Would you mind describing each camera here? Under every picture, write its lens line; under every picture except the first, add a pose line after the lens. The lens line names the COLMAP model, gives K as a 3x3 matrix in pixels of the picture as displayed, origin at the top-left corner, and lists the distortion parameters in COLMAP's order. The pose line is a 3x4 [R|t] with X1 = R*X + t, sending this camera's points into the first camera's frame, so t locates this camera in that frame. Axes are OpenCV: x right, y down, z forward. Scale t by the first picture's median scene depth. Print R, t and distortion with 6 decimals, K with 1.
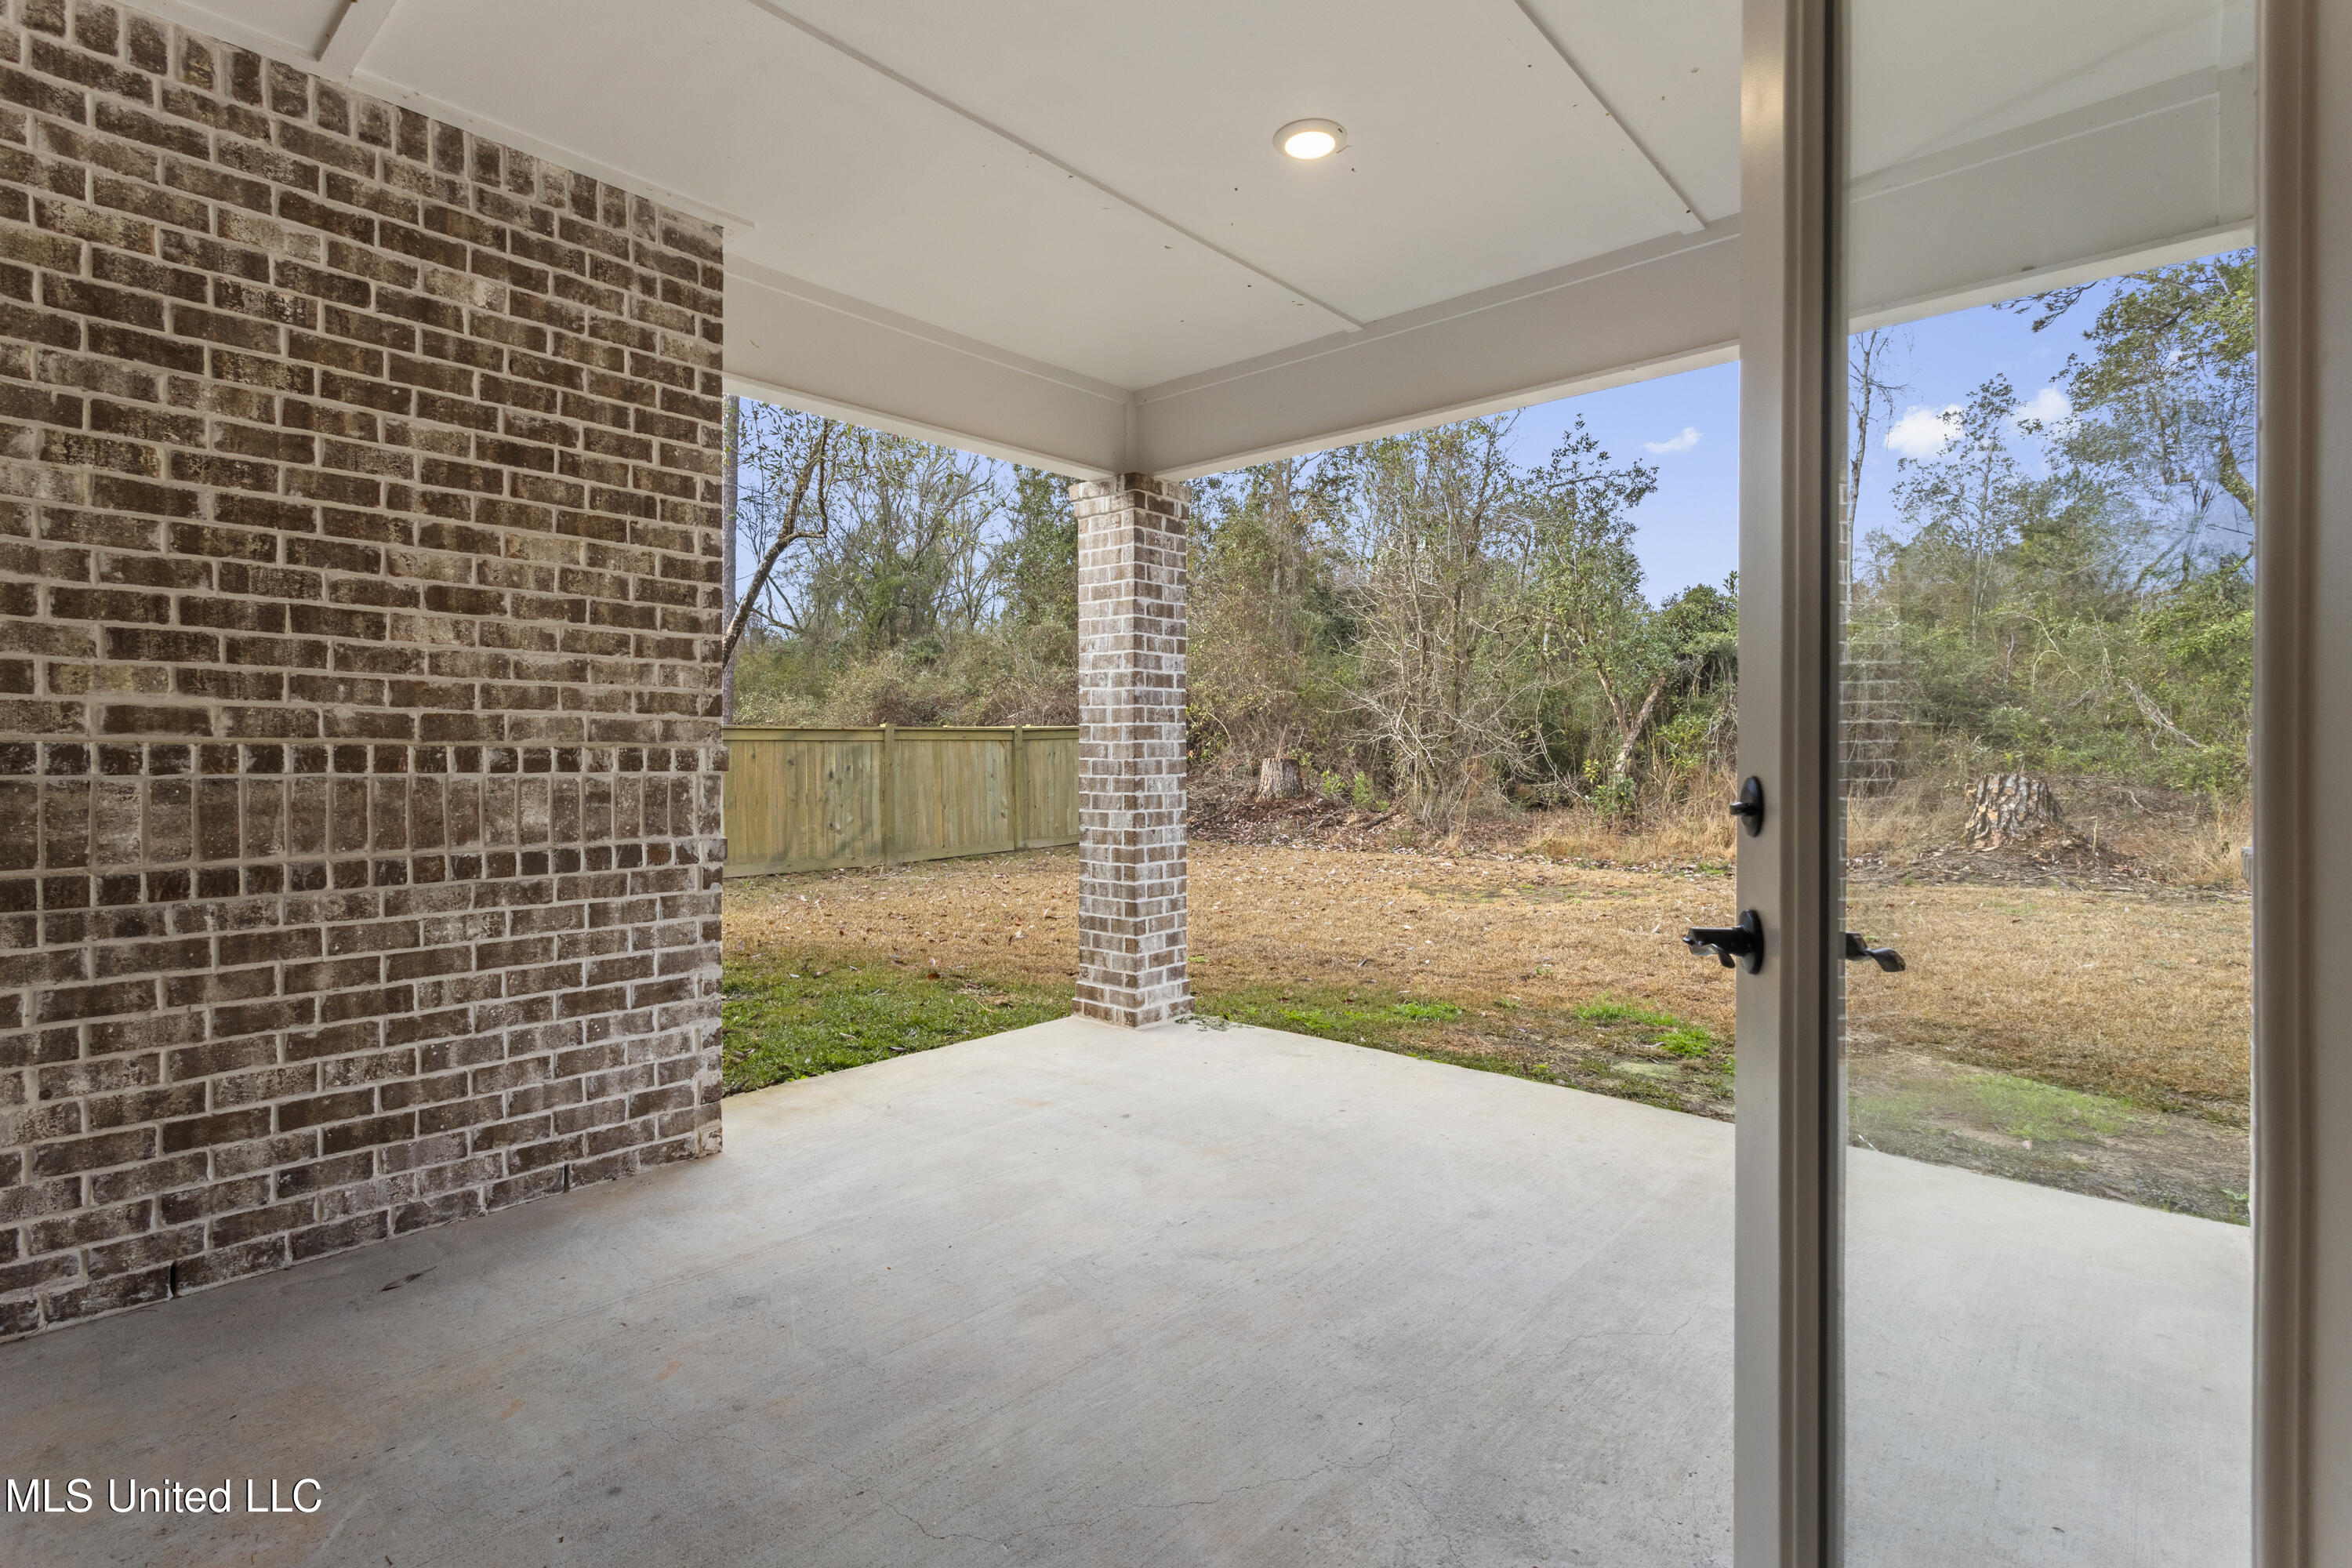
lens RADIAL K [[1118.6, 0, 1179.9], [0, 1118.6, 765.0], [0, 0, 1]] dist [-0.000179, 0.000337]
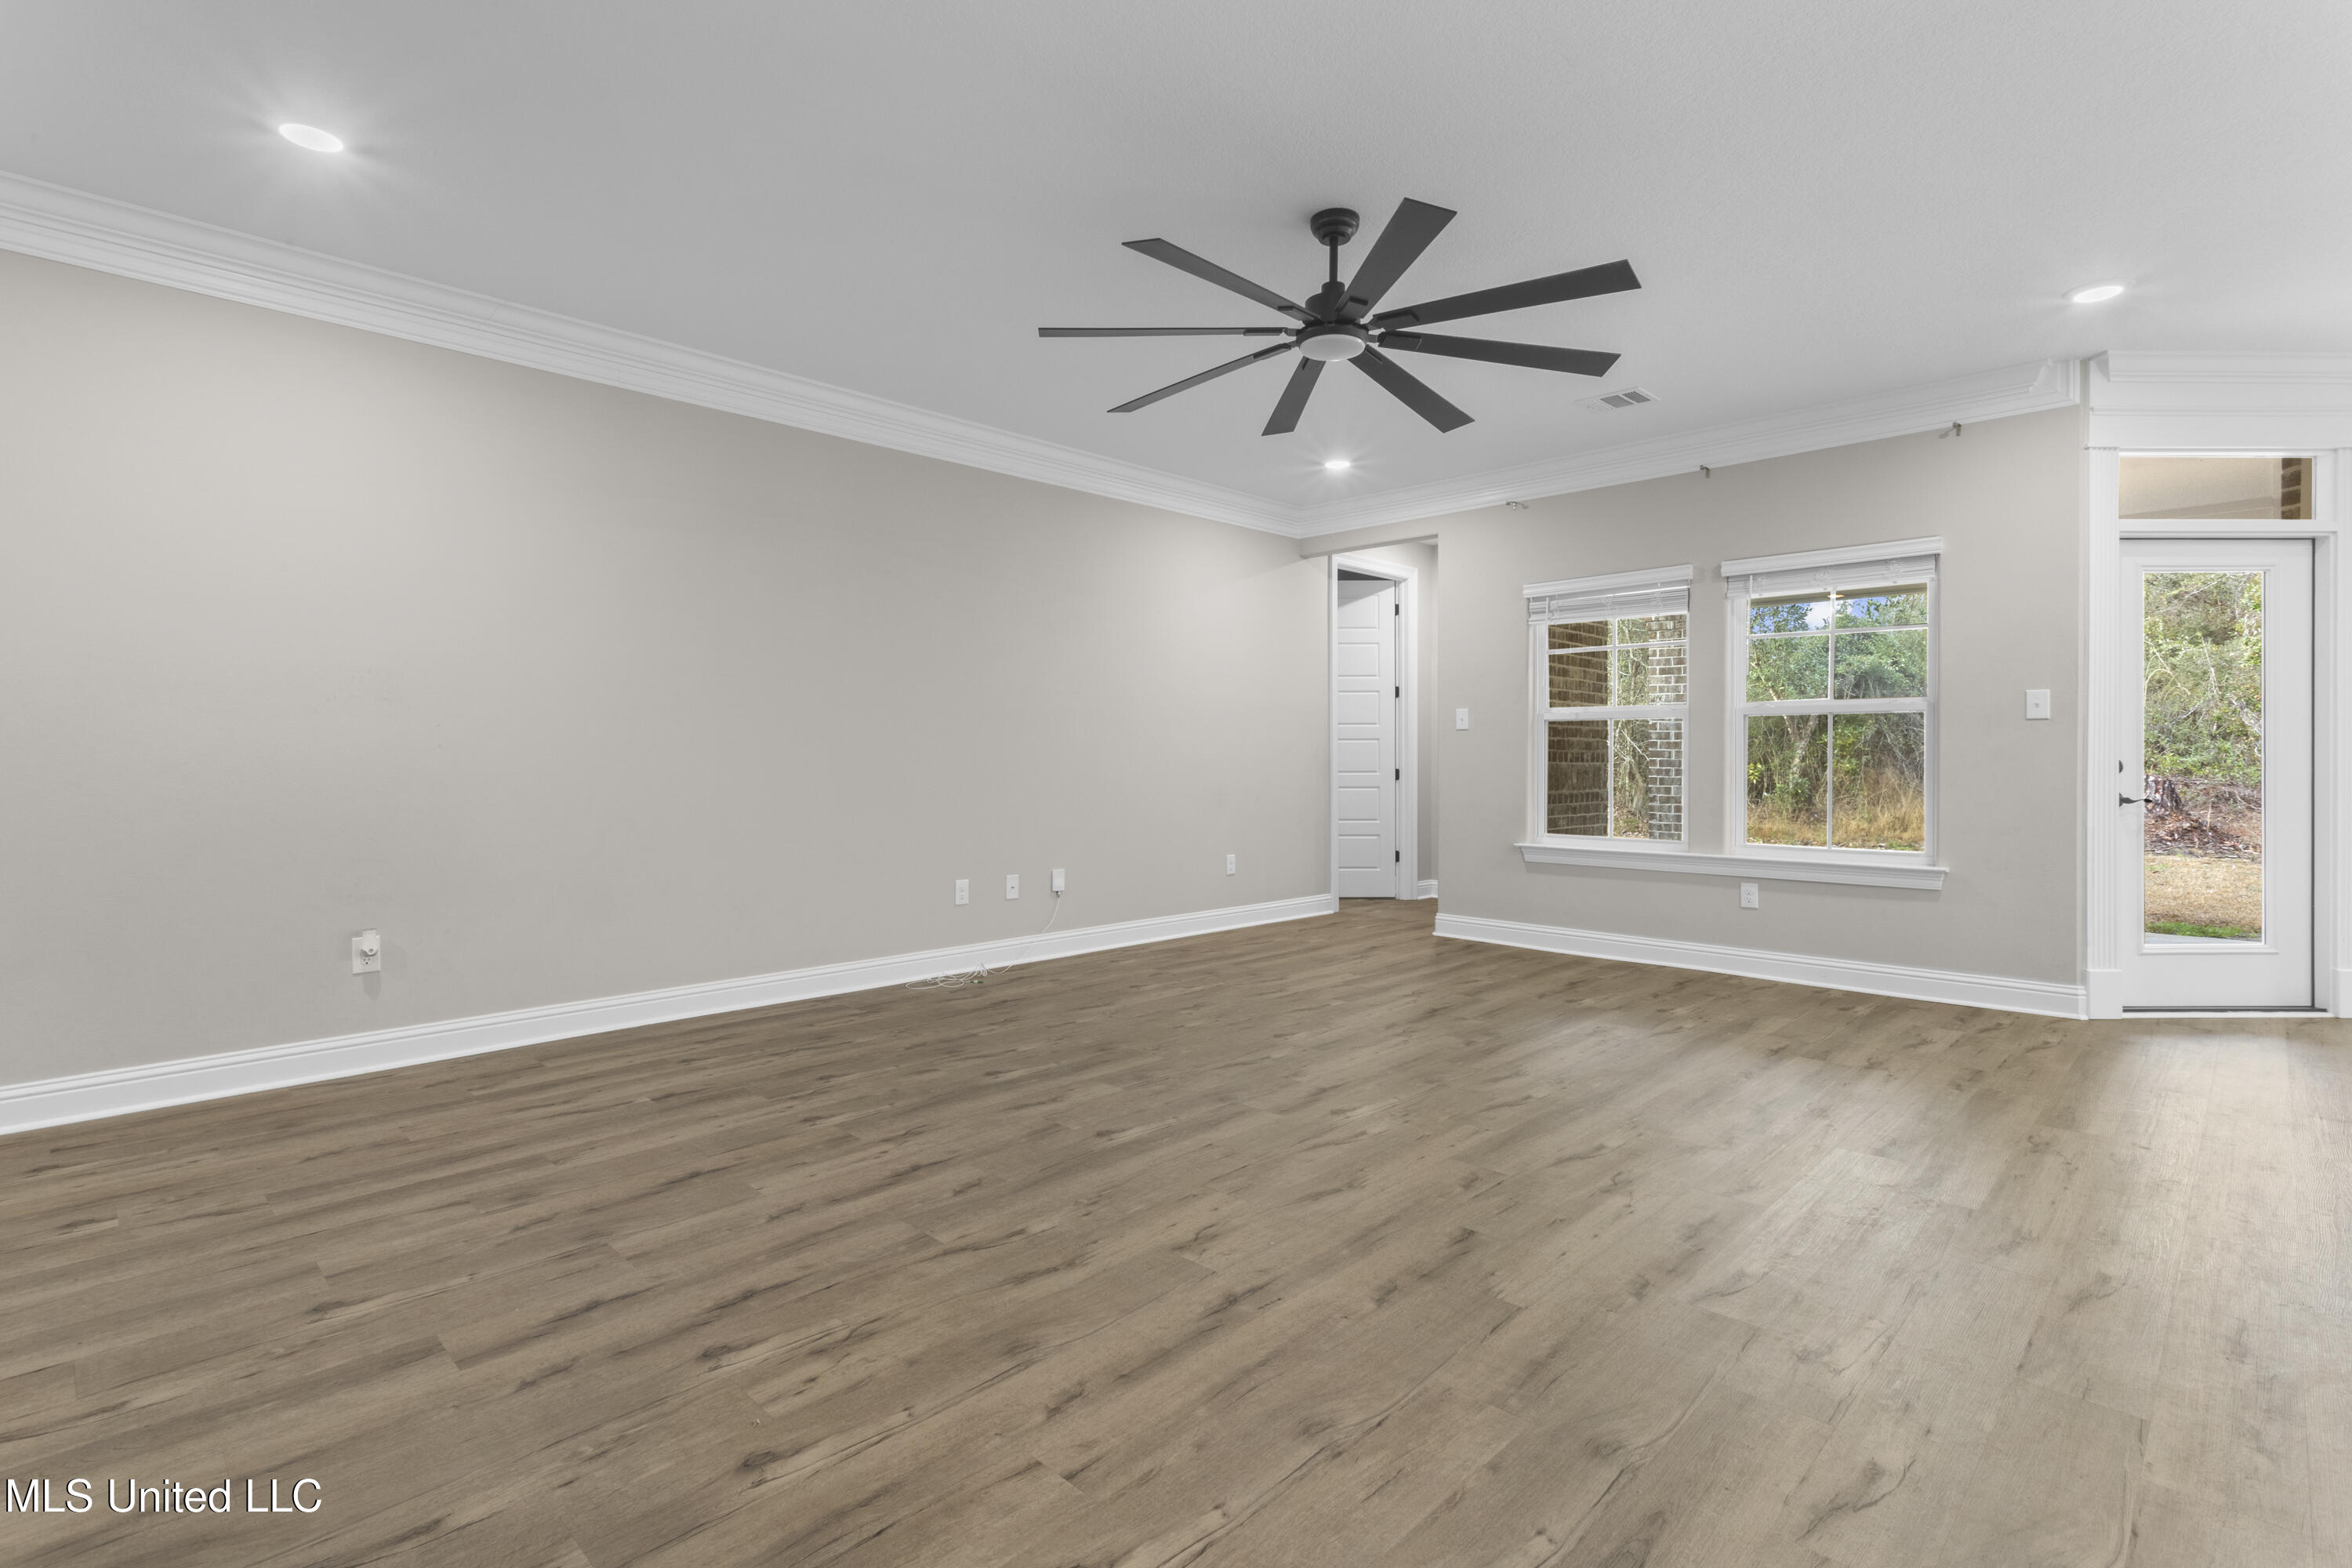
lens RADIAL K [[1118.6, 0, 1174.6], [0, 1118.6, 761.2], [0, 0, 1]] dist [-0.000179, 0.000337]
pose [[0.998529, 0.003390, -0.054106, -0.305908], [-0.003767, 0.999969, -0.006870, 0.005791], [0.054081, 0.007064, 0.998512, -0.358327]]
